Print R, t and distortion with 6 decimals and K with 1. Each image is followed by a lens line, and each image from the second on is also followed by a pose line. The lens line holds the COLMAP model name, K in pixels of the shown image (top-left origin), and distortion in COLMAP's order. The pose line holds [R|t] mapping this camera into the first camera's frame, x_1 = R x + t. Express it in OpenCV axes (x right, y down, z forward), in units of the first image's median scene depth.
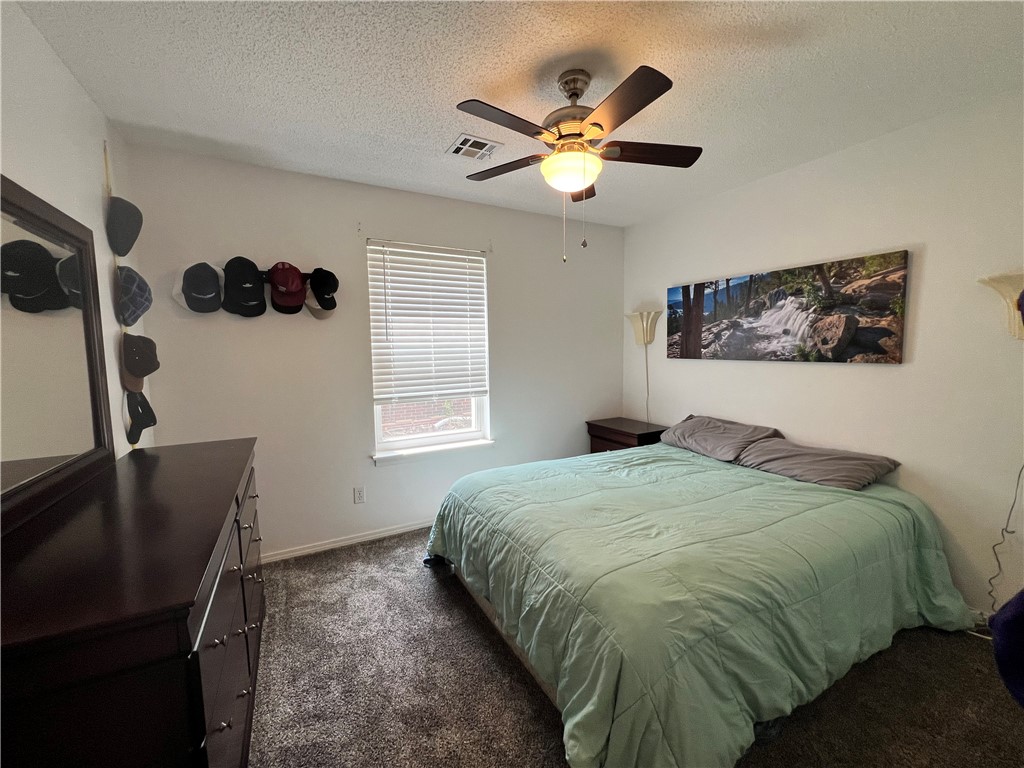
lens RADIAL K [[411.2, 0, 508.1], [0, 411.2, 379.9], [0, 0, 1]] dist [-0.001857, -0.000495]
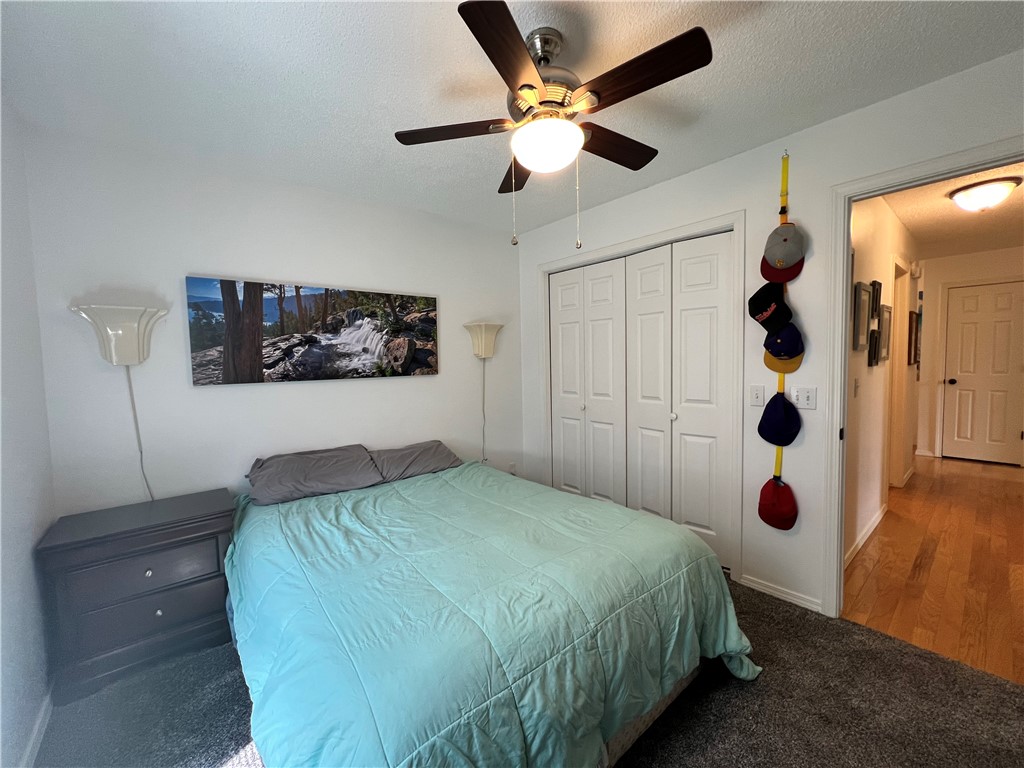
lens RADIAL K [[411.2, 0, 507.1], [0, 411.2, 386.6], [0, 0, 1]] dist [-0.001857, -0.000495]
pose [[-0.196675, -0.058437, 0.978726, -0.441106], [0.098859, 0.991953, 0.079093, -0.070120], [-0.975472, 0.112312, -0.189316, 0.841681]]
